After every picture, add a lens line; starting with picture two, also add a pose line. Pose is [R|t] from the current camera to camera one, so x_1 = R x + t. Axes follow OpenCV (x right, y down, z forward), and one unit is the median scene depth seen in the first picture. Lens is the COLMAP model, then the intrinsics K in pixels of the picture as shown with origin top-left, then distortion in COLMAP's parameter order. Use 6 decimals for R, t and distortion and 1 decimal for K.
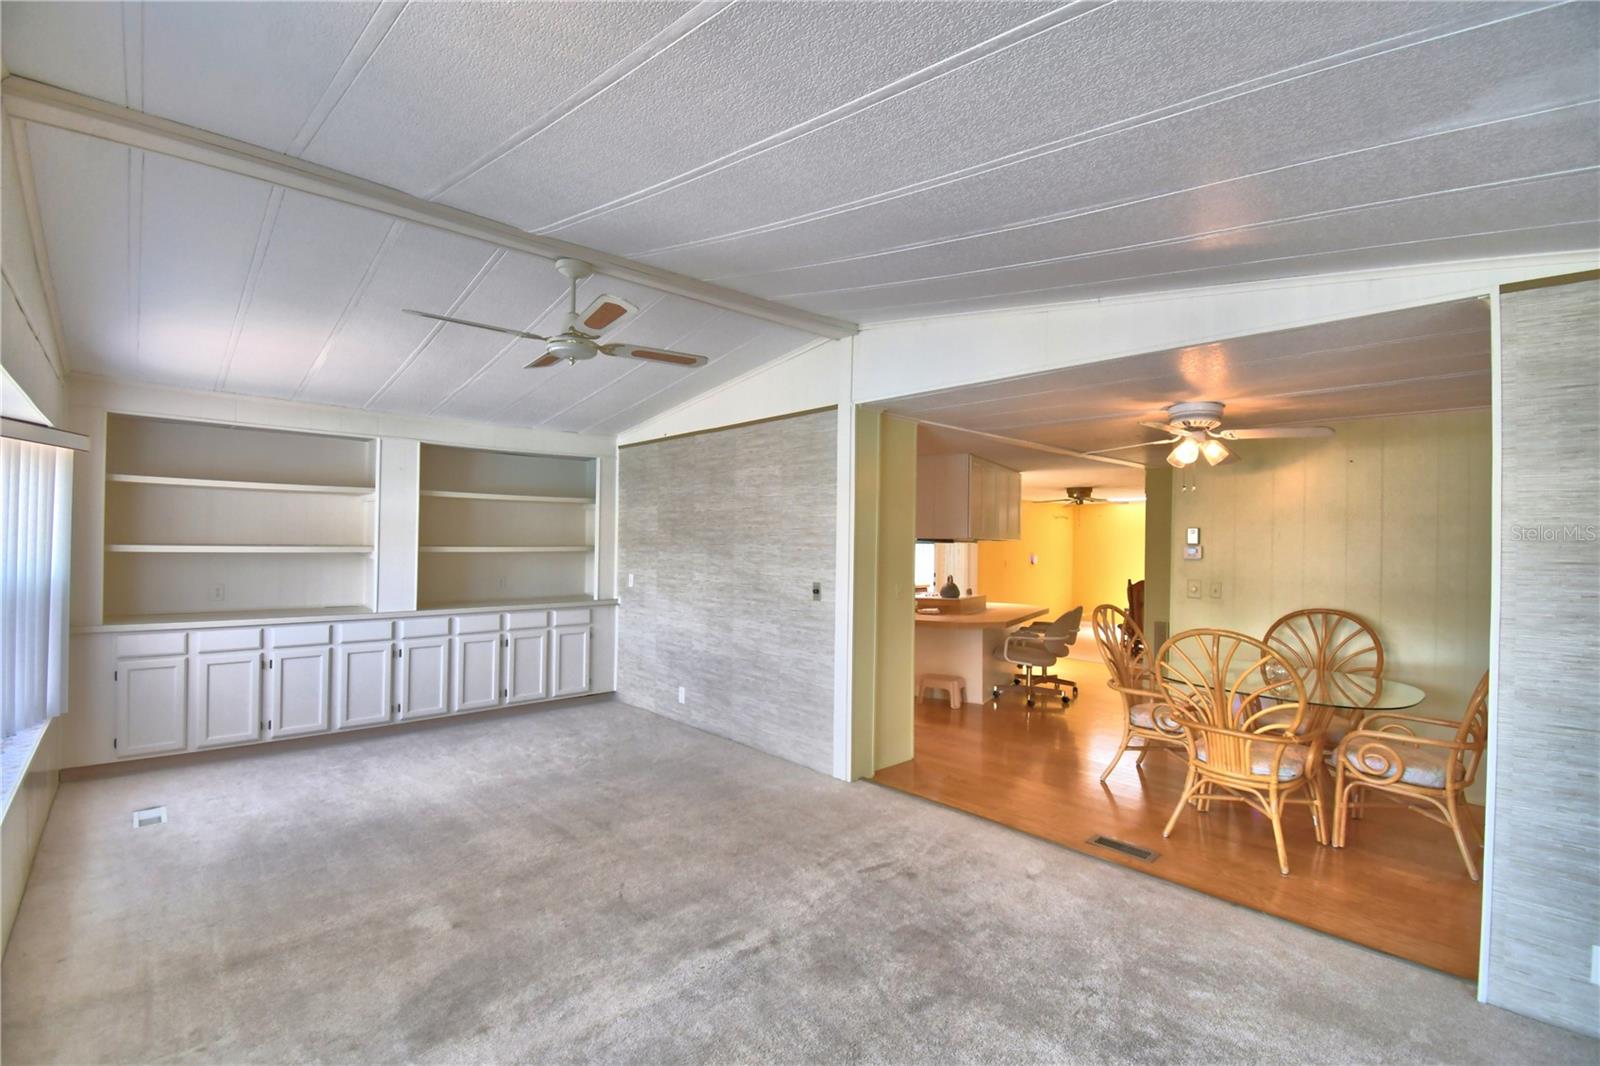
lens RADIAL K [[716.0, 0, 795.5], [0, 716.0, 537.6], [0, 0, 1]] dist [0.025341, -0.028879]
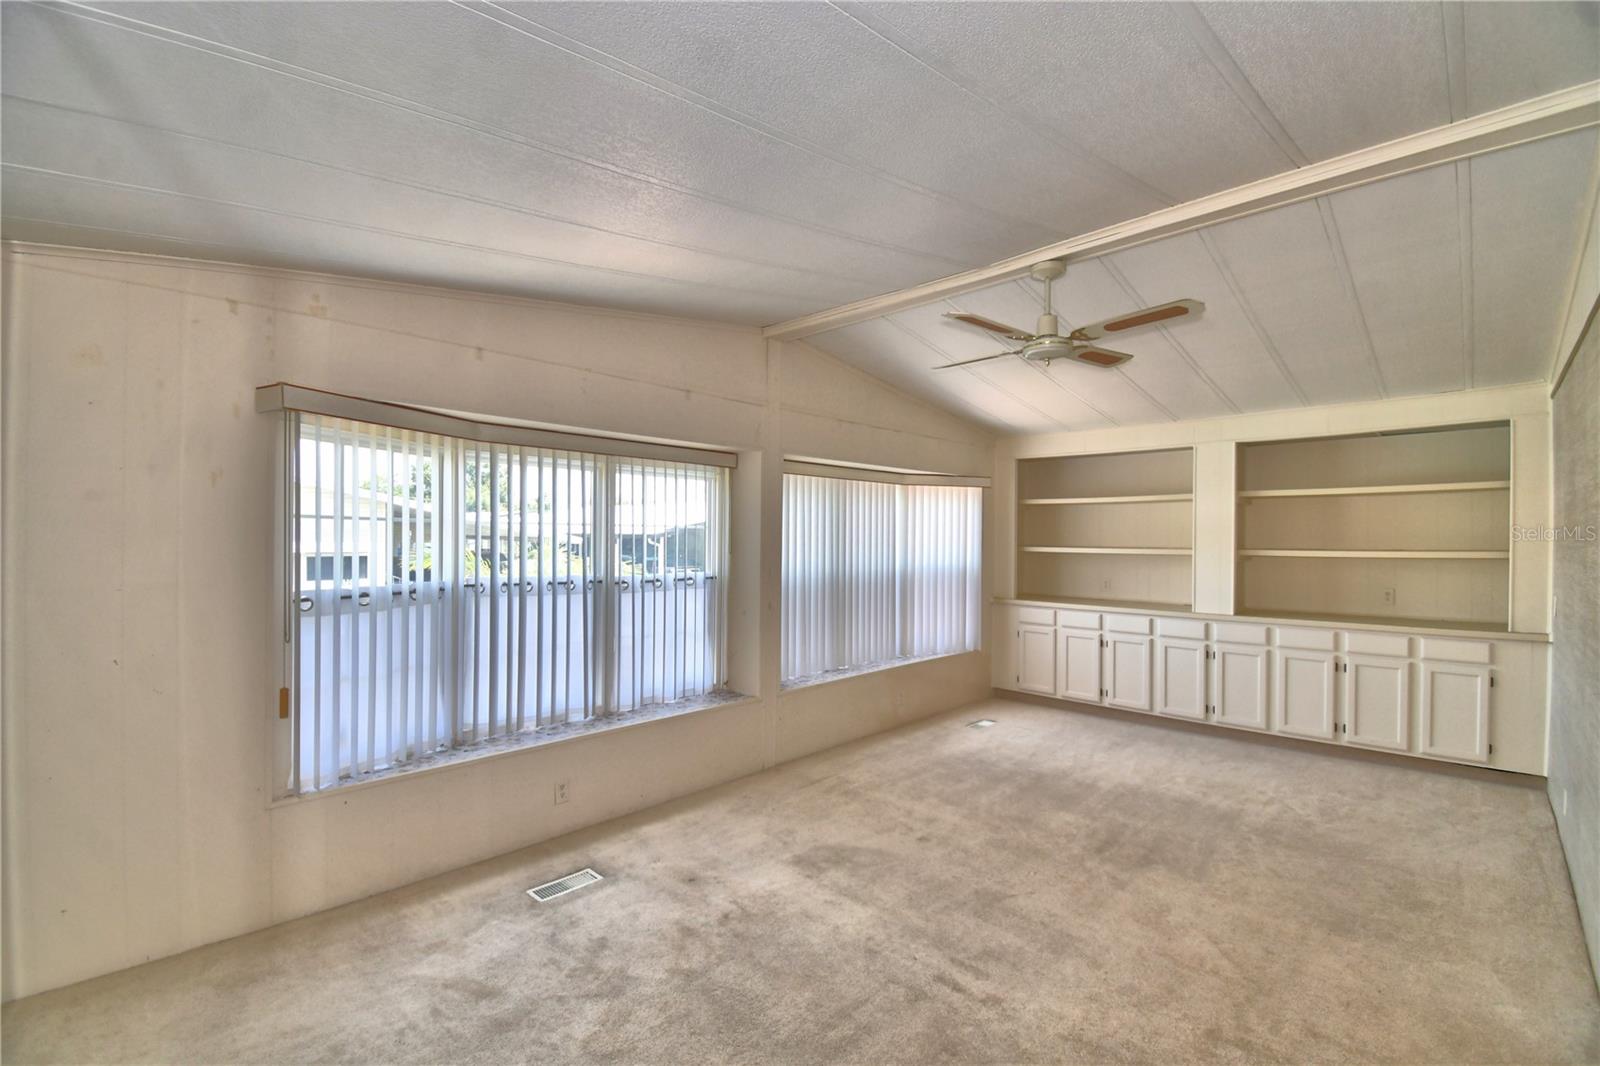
lens RADIAL K [[699.9, 0, 796.5], [0, 699.9, 539.1], [0, 0, 1]] dist [0.023913, -0.027920]
pose [[0.061143, -0.010851, -0.998070, 0.436246], [0.001739, 0.999941, -0.010765, 0.008761], [0.998128, -0.001077, 0.061158, 0.393440]]
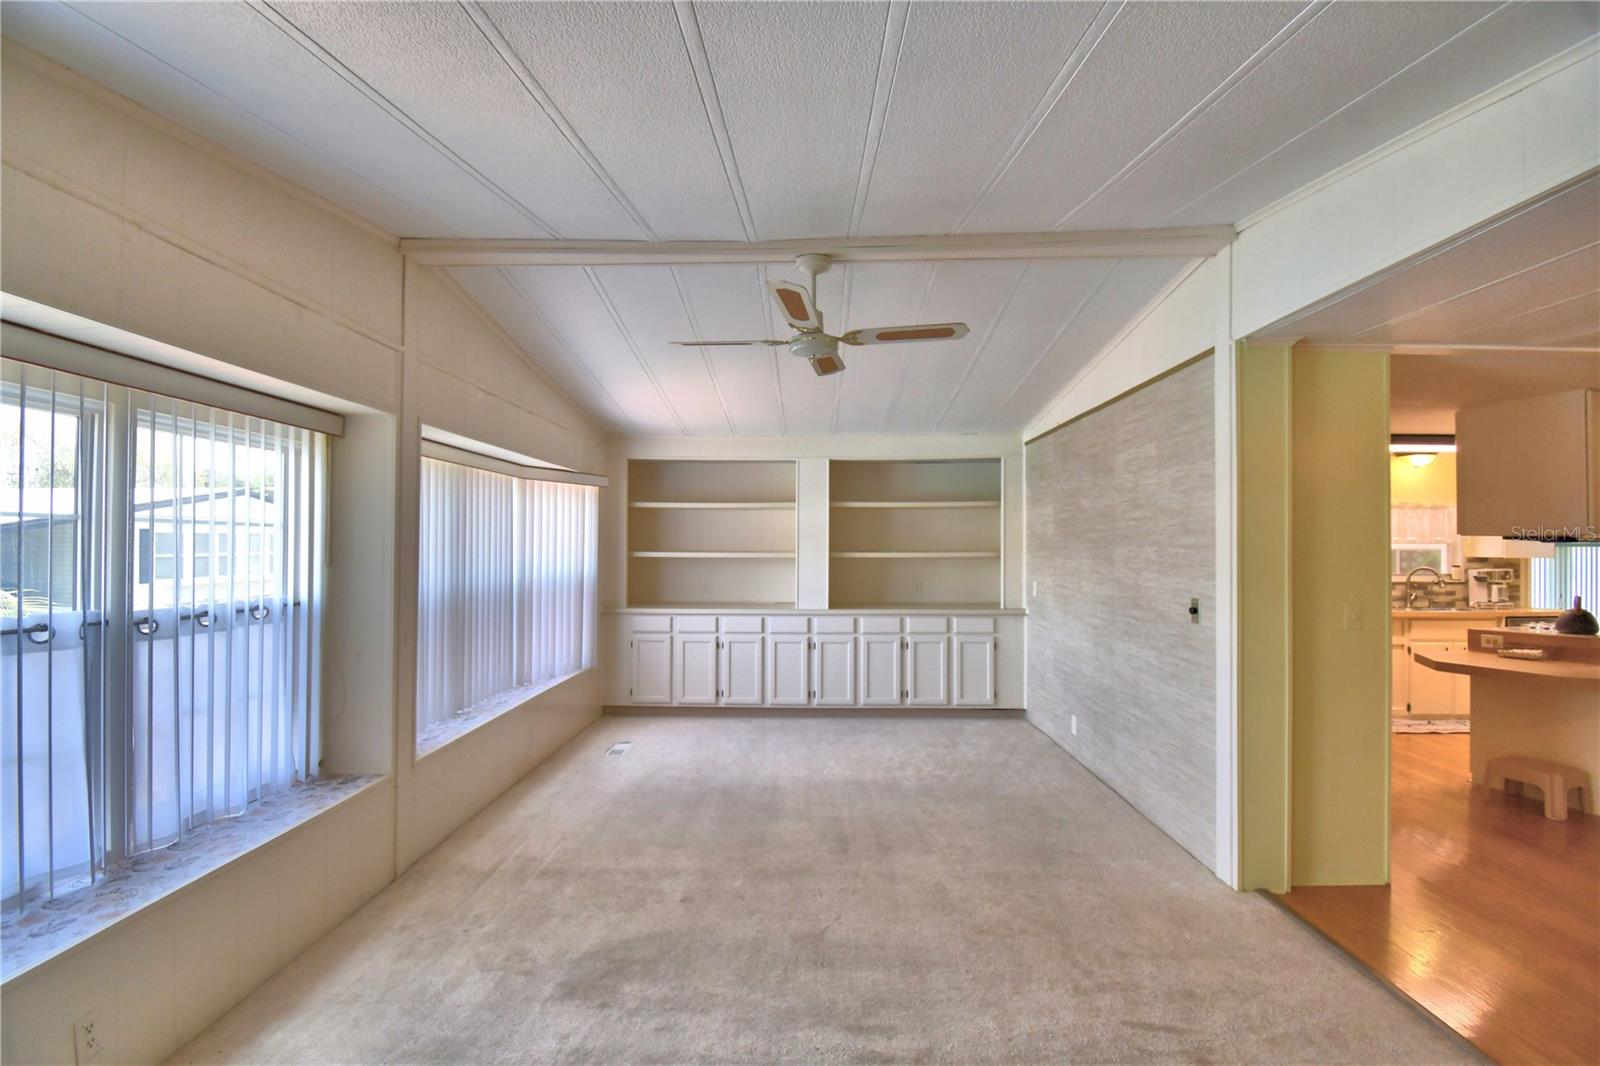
lens RADIAL K [[699.9, 0, 796.5], [0, 699.9, 539.1], [0, 0, 1]] dist [0.023913, -0.027920]
pose [[0.720649, -0.018306, -0.693059, 0.220265], [0.011645, 0.999830, -0.014301, 0.007918], [0.693203, 0.002236, 0.720739, 0.199458]]
